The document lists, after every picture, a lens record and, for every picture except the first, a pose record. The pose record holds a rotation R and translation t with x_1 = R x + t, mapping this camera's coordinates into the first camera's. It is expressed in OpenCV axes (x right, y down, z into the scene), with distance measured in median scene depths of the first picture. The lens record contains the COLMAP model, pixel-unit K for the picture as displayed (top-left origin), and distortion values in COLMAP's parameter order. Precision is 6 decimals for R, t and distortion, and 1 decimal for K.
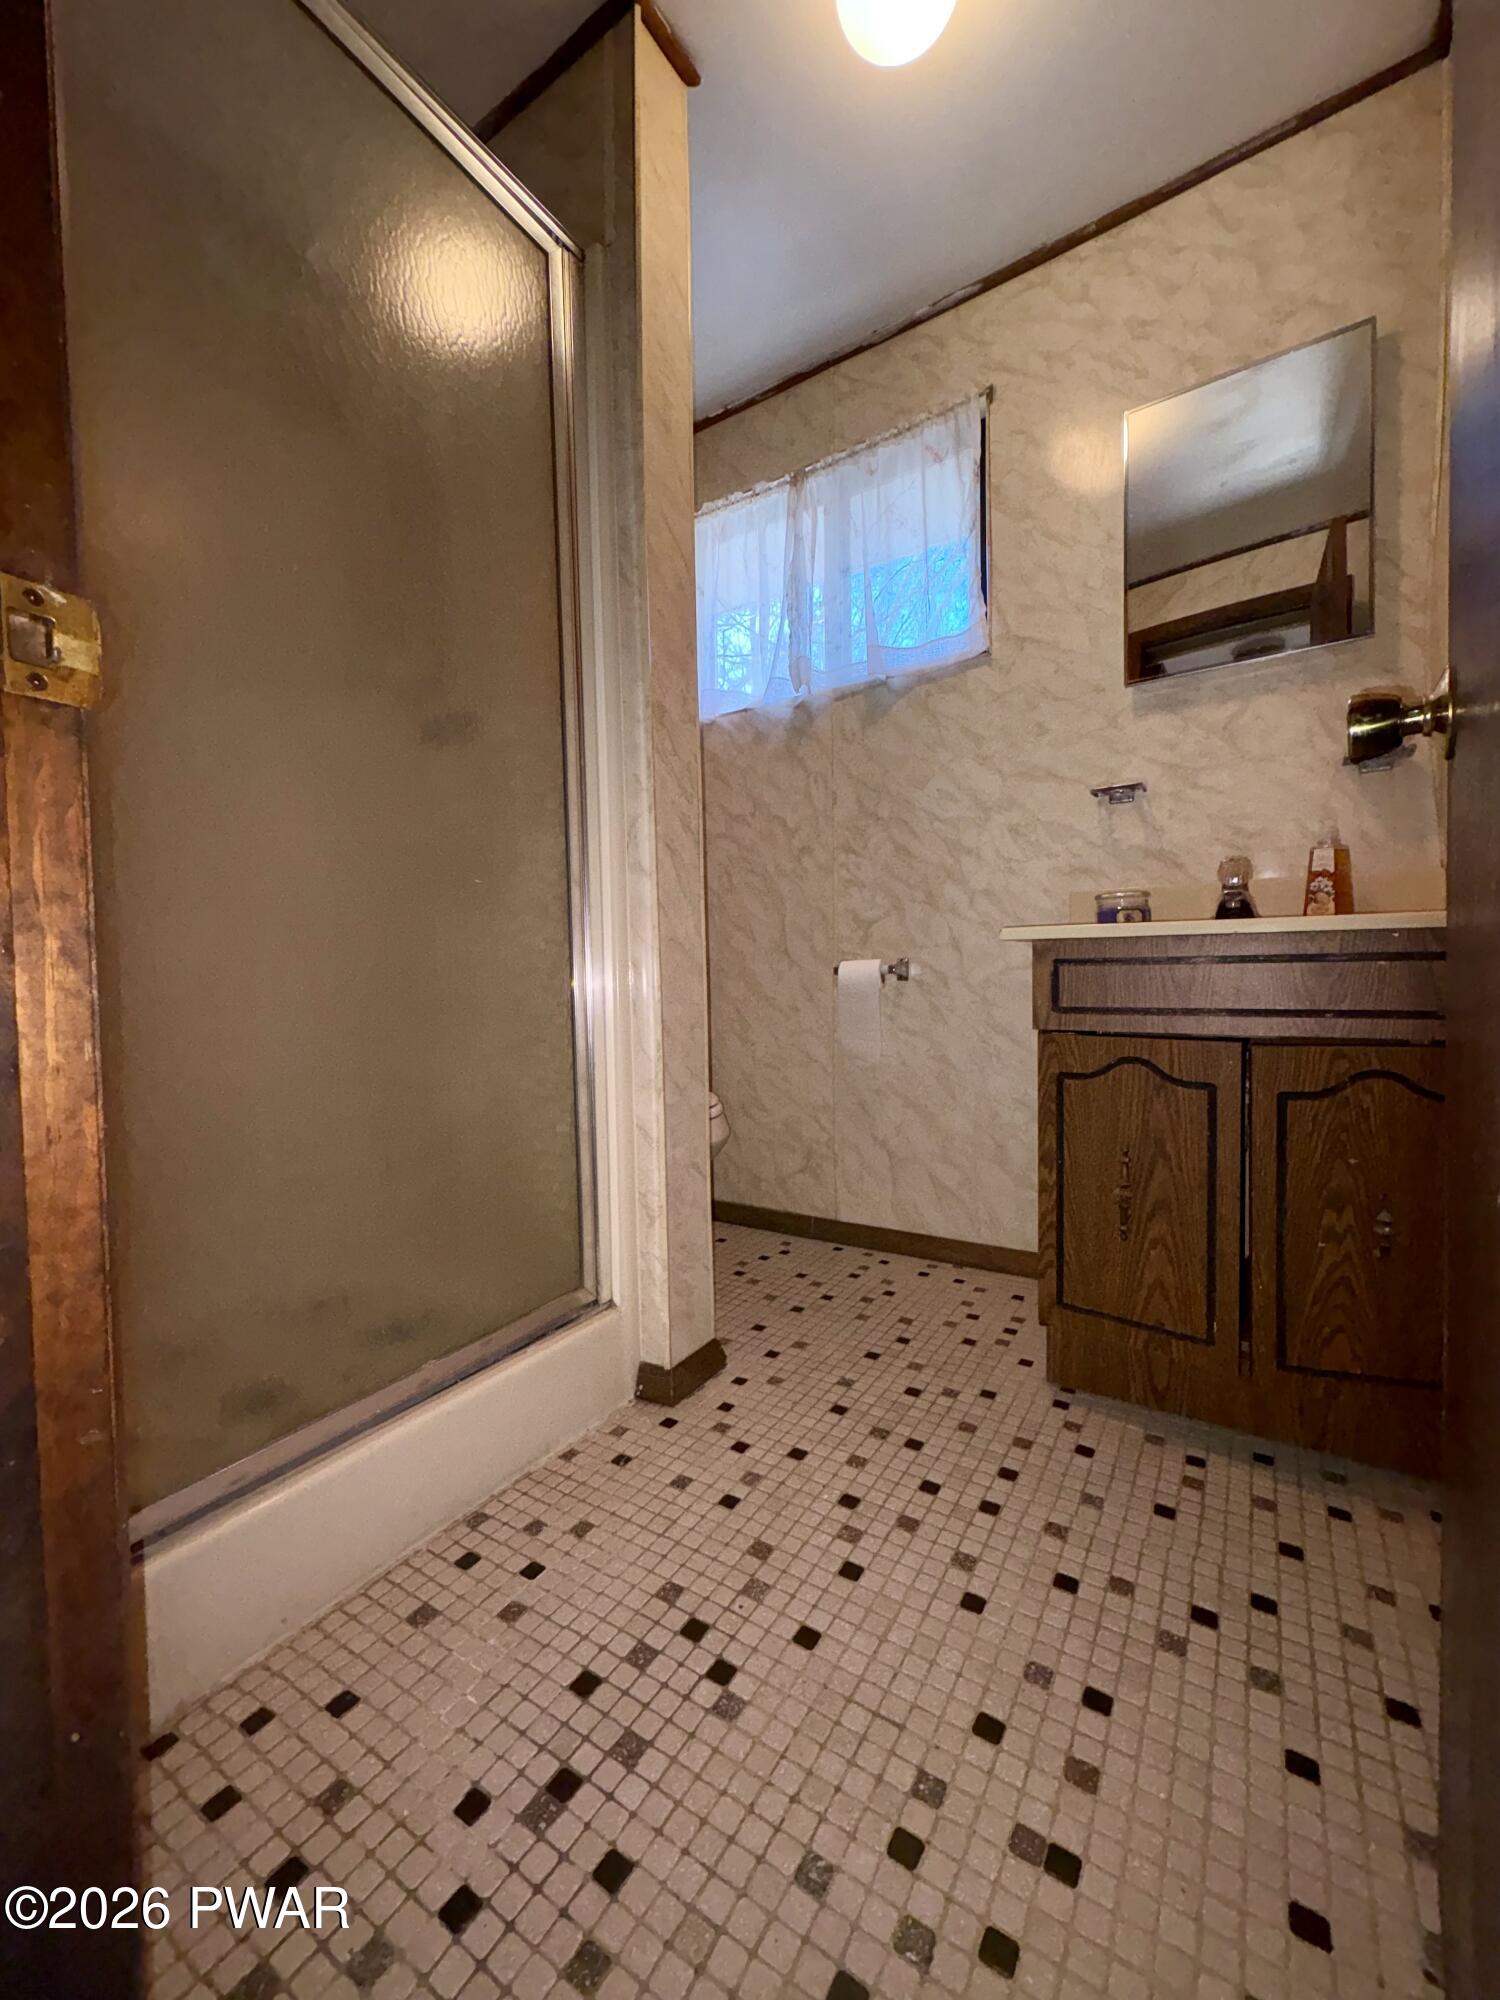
lens RADIAL K [[793.1, 0, 748.2], [0, 793.1, 1002.5], [0, 0, 1]] dist [0.002635, -0.000509]
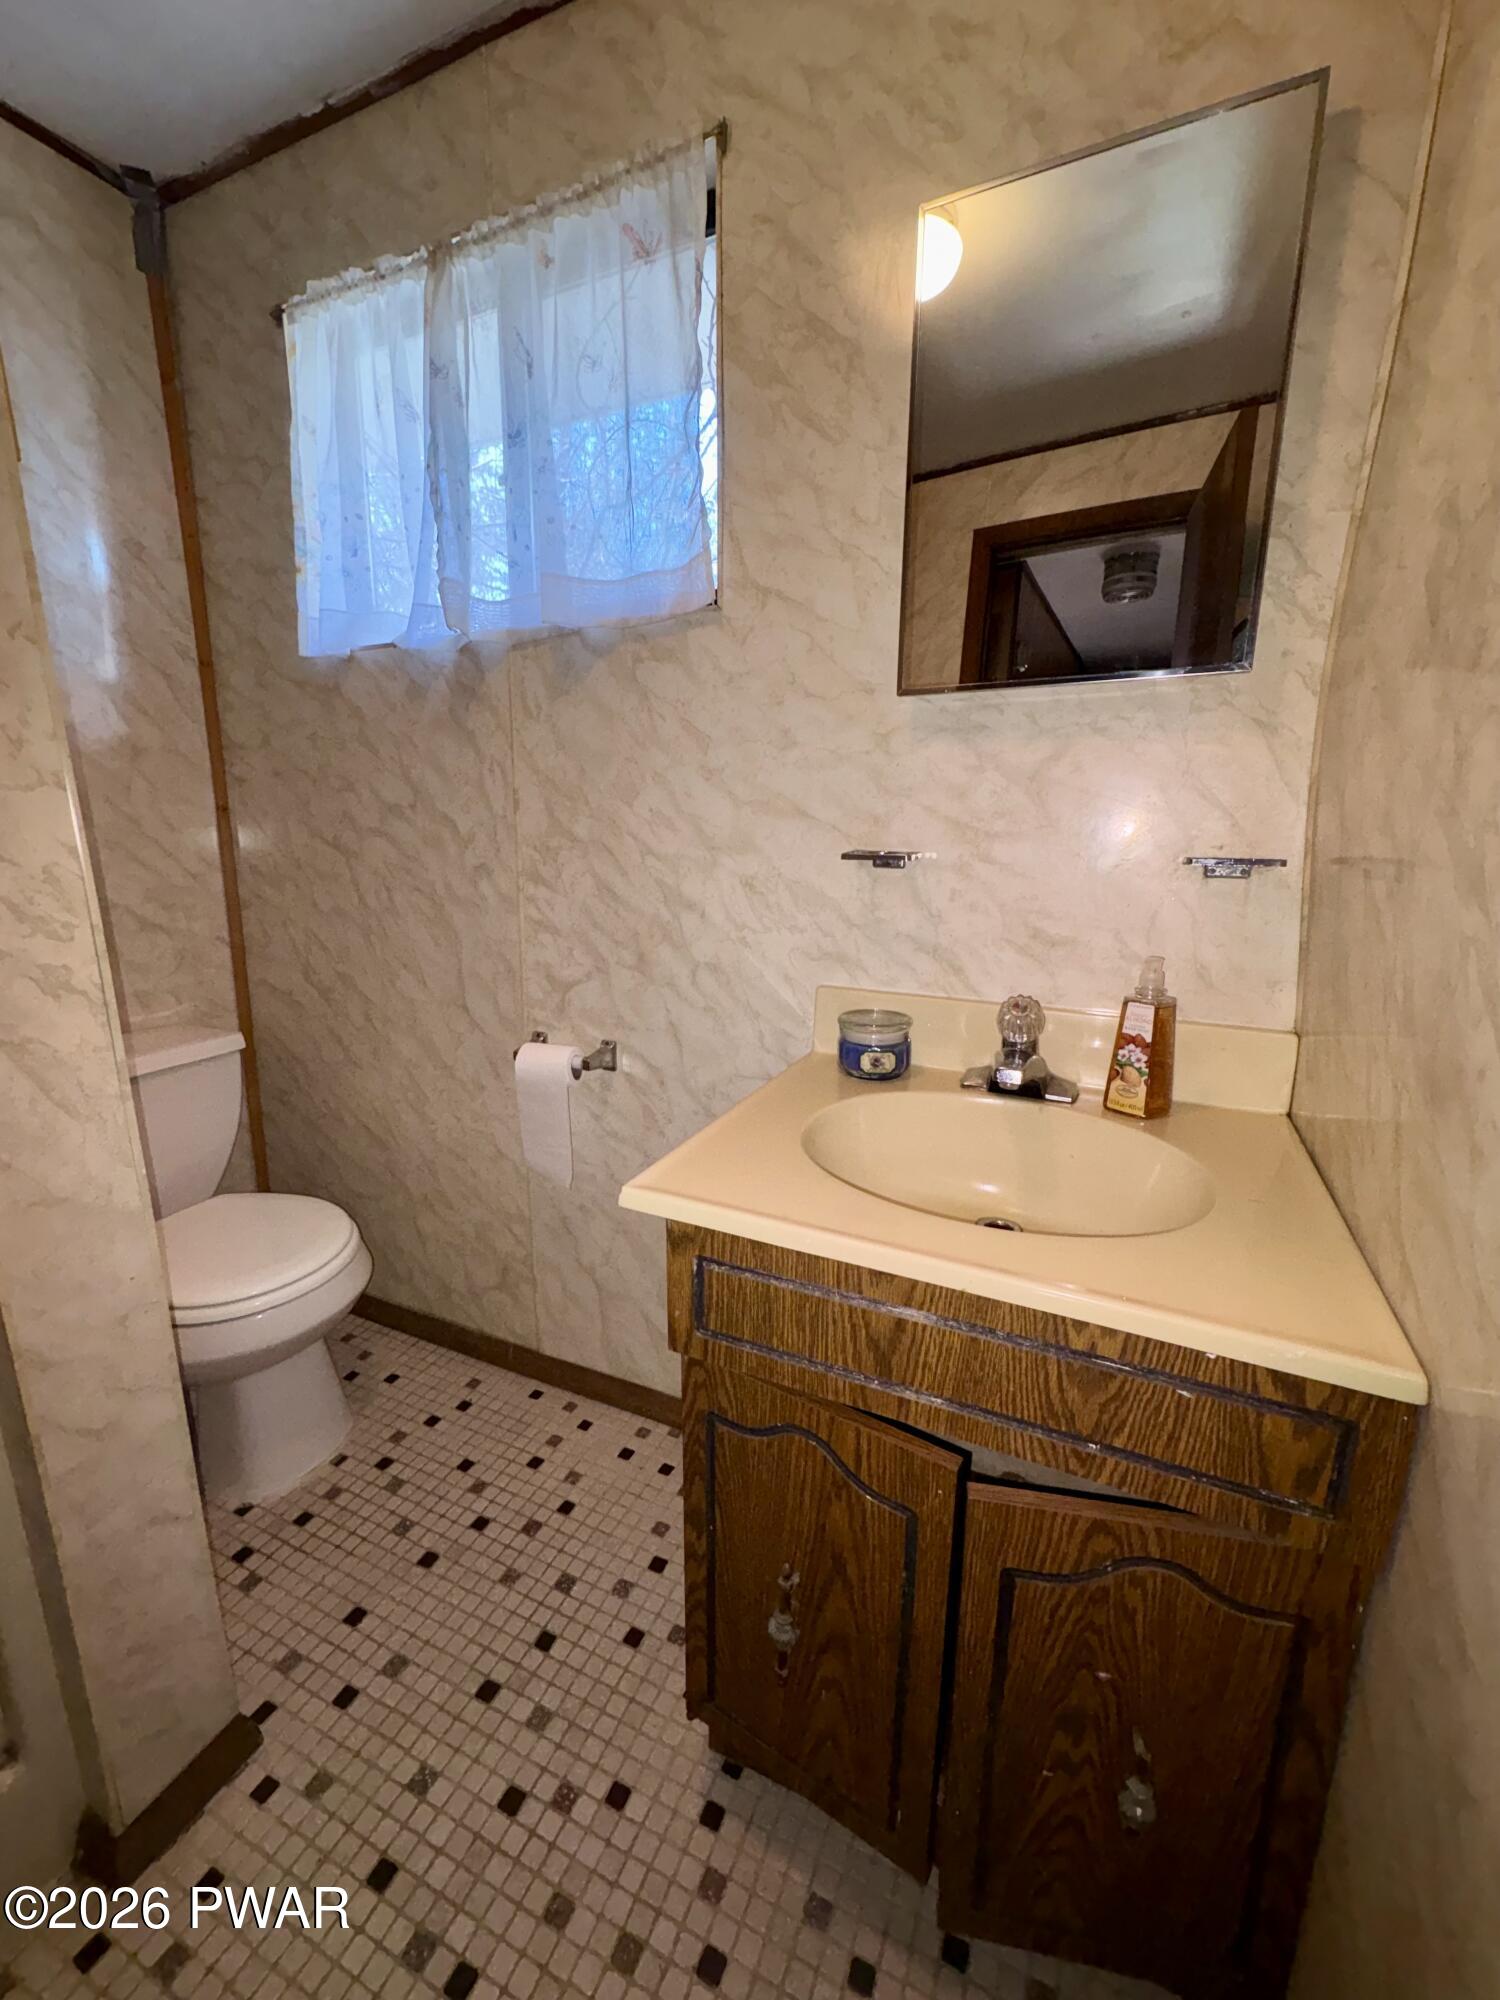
lens RADIAL K [[793.1, 0, 746.6], [0, 793.1, 997.1], [0, 0, 1]] dist [0.002635, -0.000509]
pose [[0.989815, -0.006578, 0.142211, 0.228225], [-0.018970, 0.983929, 0.177547, -0.237311], [-0.141094, -0.178437, 0.973783, 0.301754]]
